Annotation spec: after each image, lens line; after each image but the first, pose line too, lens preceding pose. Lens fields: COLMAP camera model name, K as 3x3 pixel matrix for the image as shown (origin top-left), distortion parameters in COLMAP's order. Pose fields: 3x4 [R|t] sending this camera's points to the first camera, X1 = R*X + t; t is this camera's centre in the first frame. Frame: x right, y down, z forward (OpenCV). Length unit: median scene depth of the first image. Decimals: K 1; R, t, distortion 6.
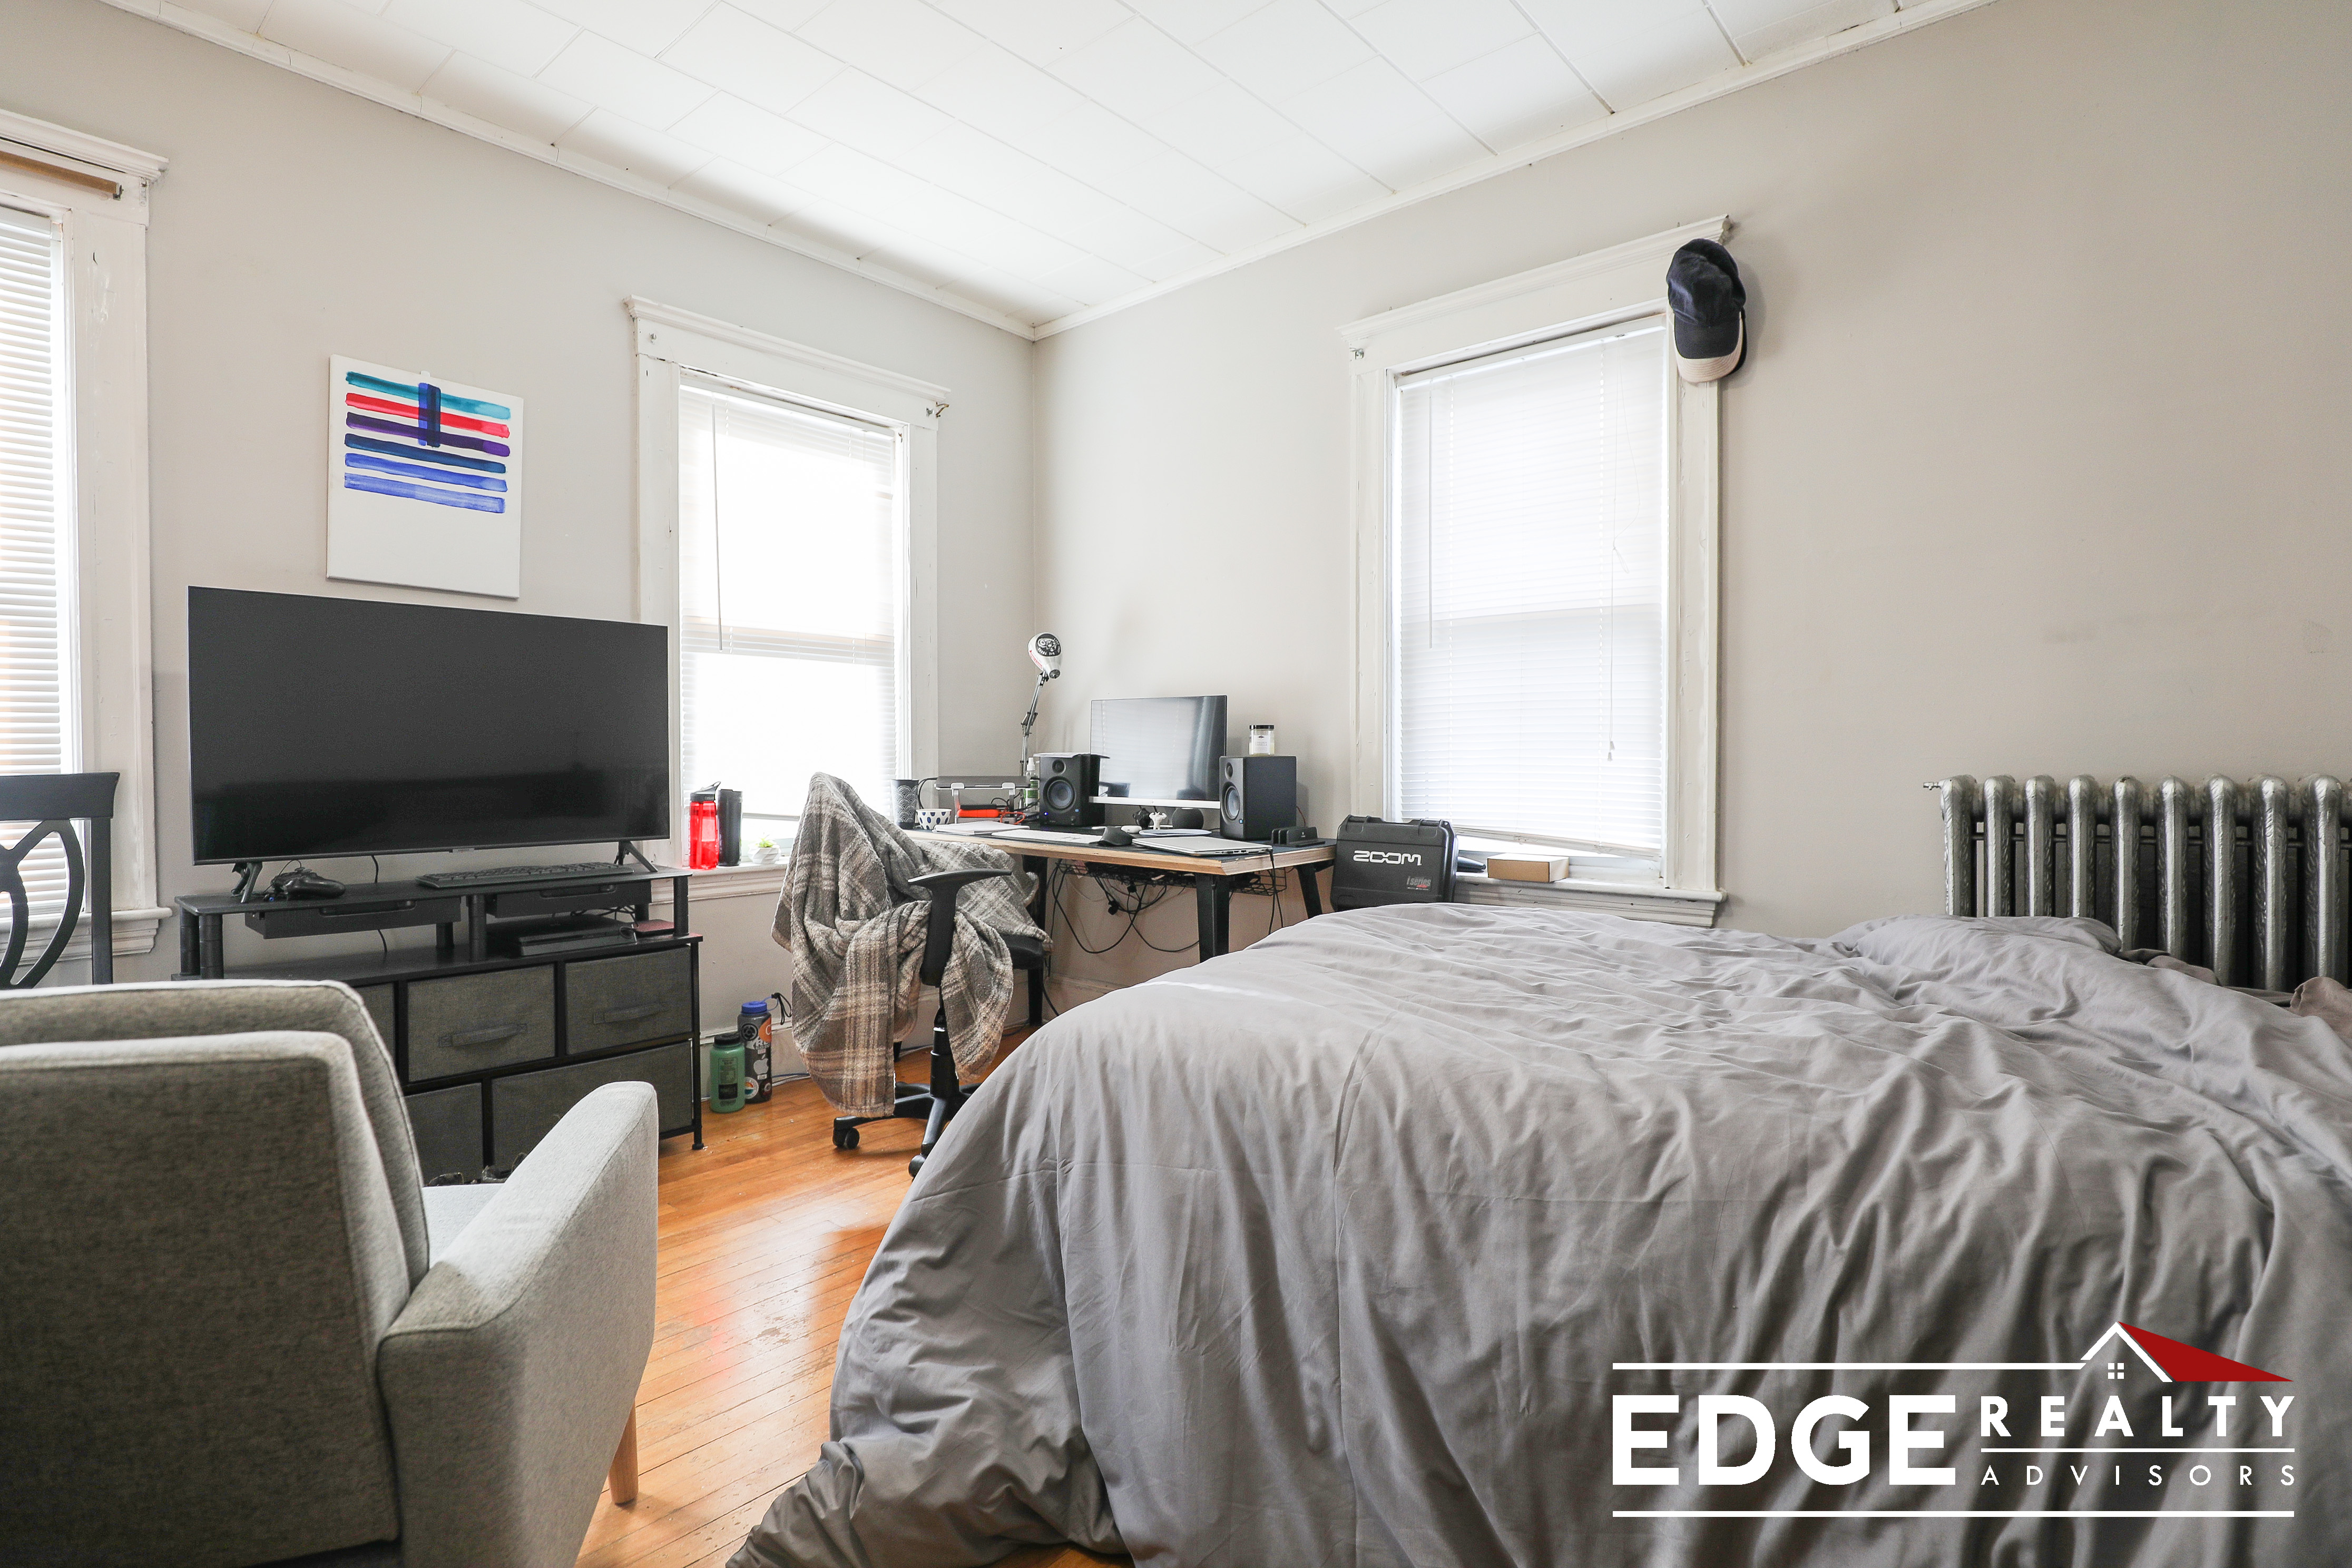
lens RADIAL K [[1101.2, 0, 1176.0], [0, 1101.2, 784.0], [0, 0, 1]] dist [-0.020513, 0.000217]
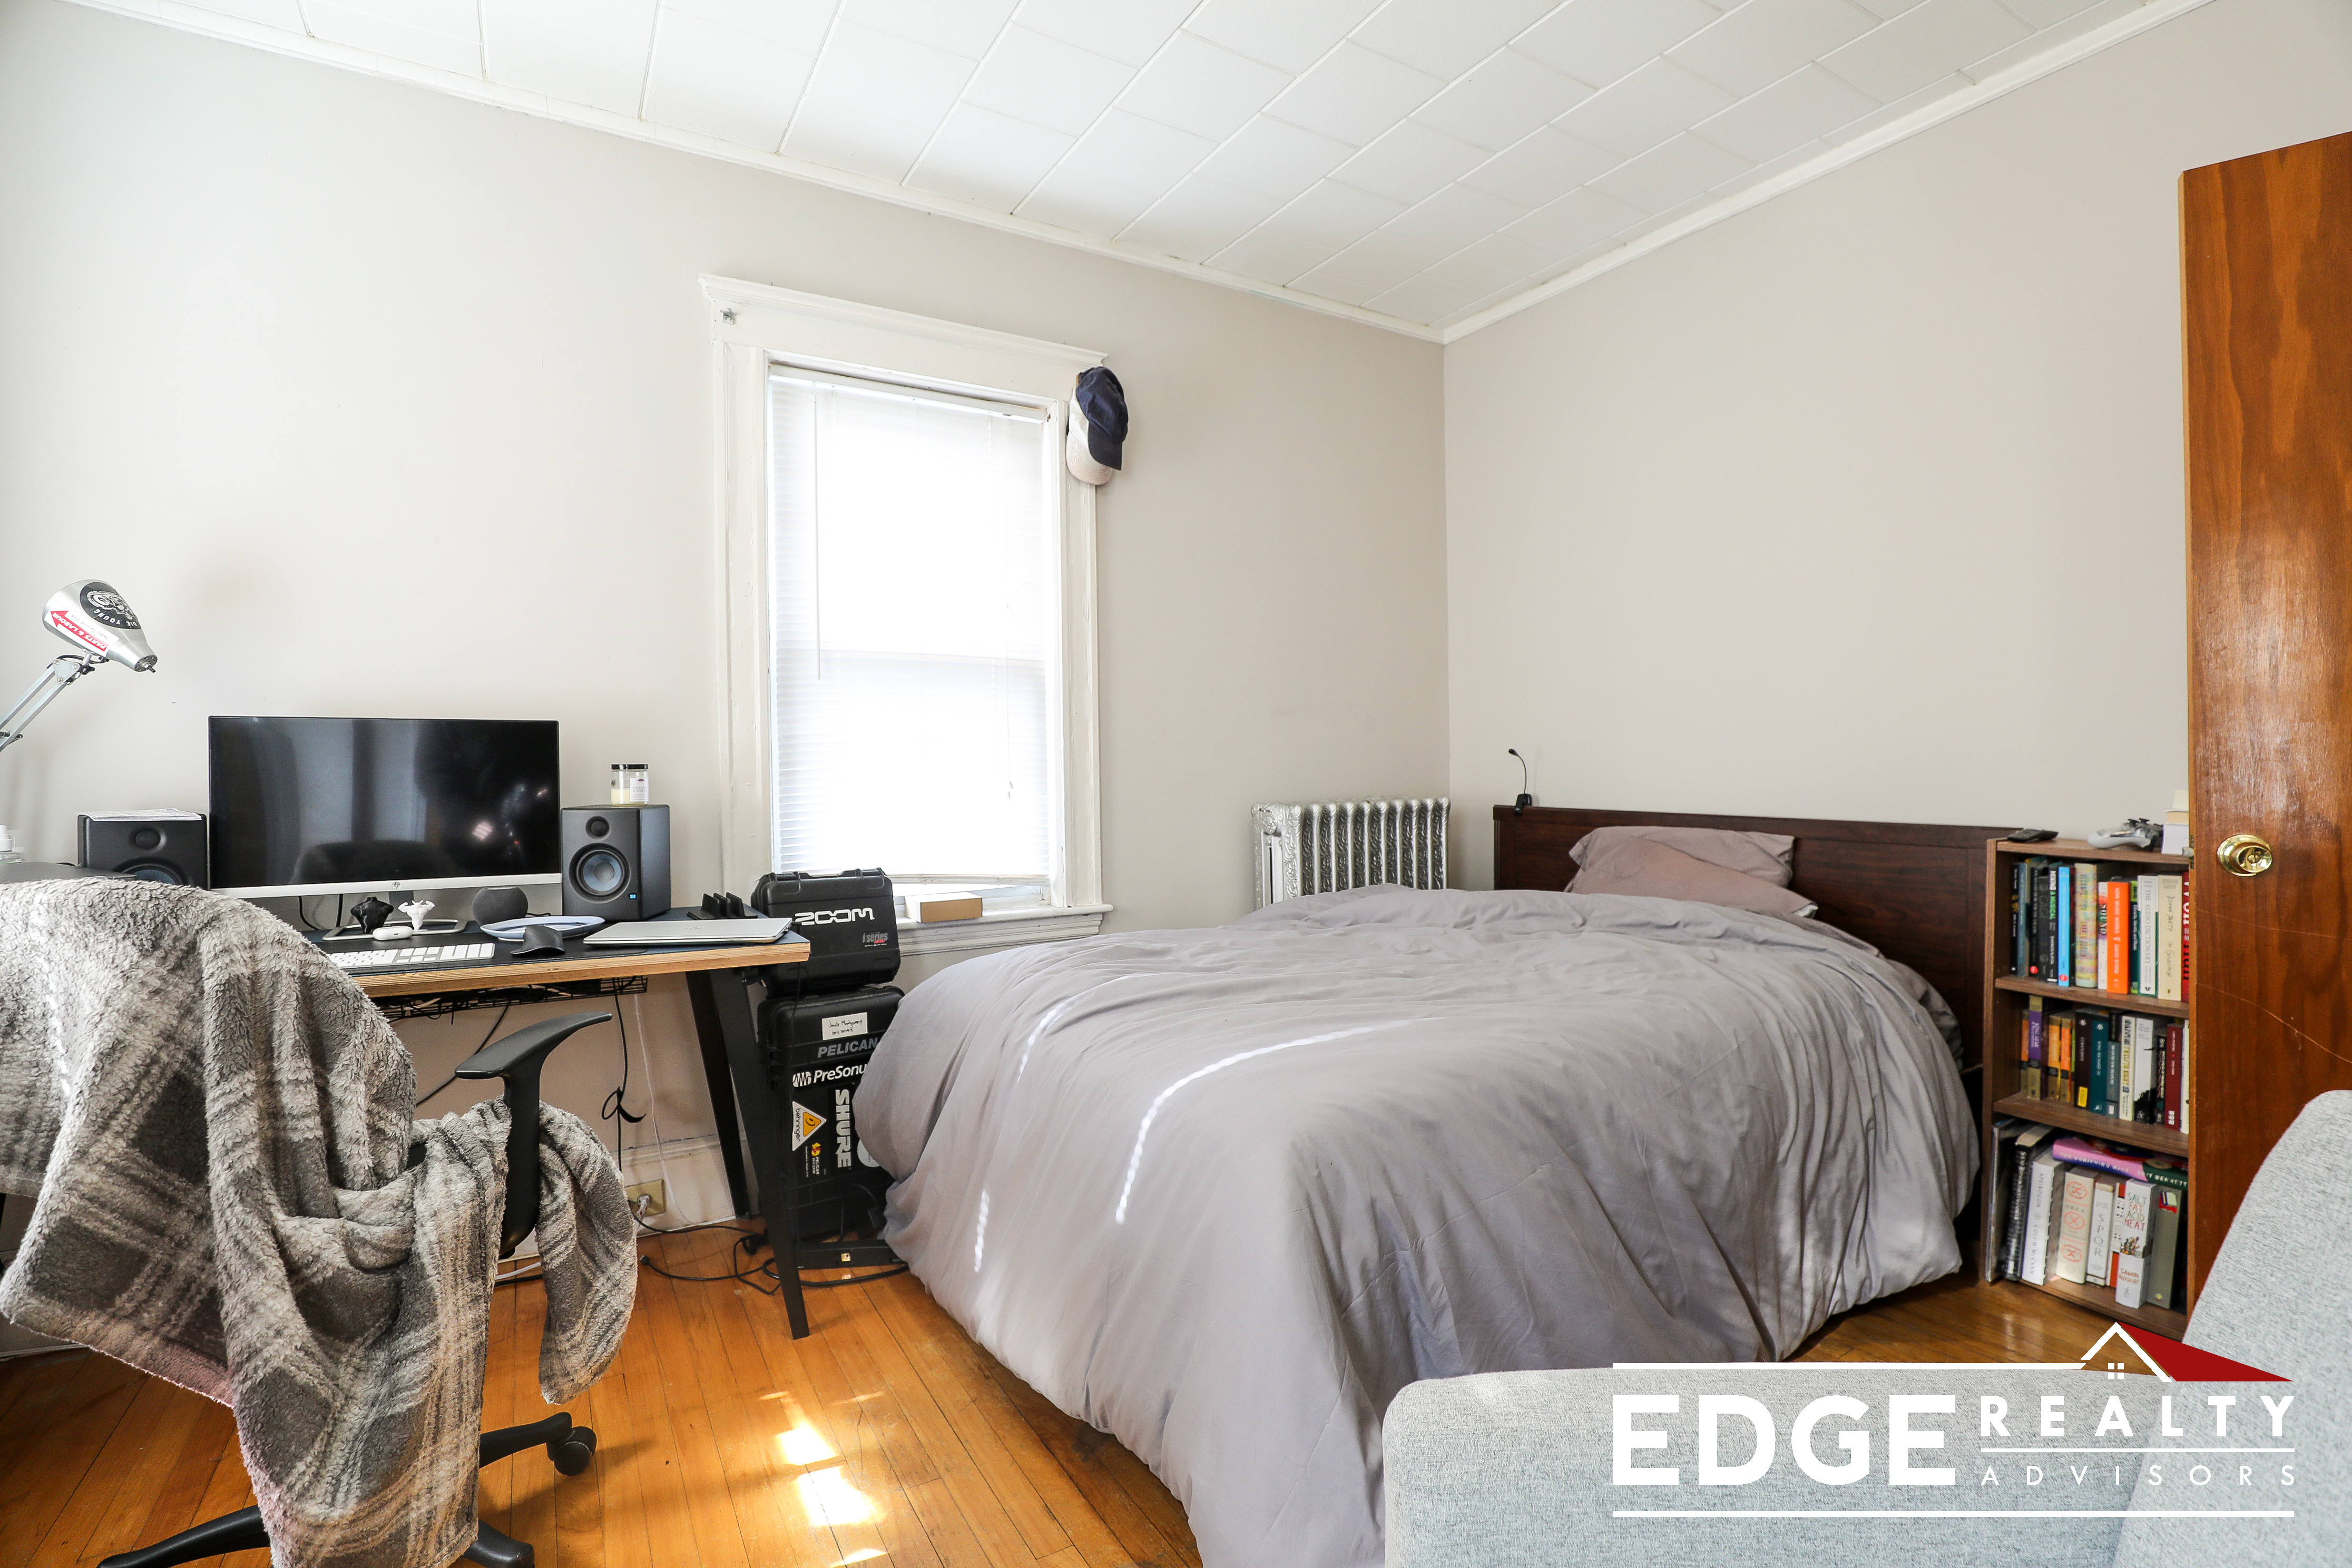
lens RADIAL K [[1101.2, 0, 1176.0], [0, 1101.2, 784.0], [0, 0, 1]] dist [-0.020513, 0.000217]
pose [[0.315073, -0.017225, 0.948911, -0.587462], [0.037268, 0.999289, 0.005765, -0.035978], [-0.948335, 0.033548, 0.315491, 0.487711]]
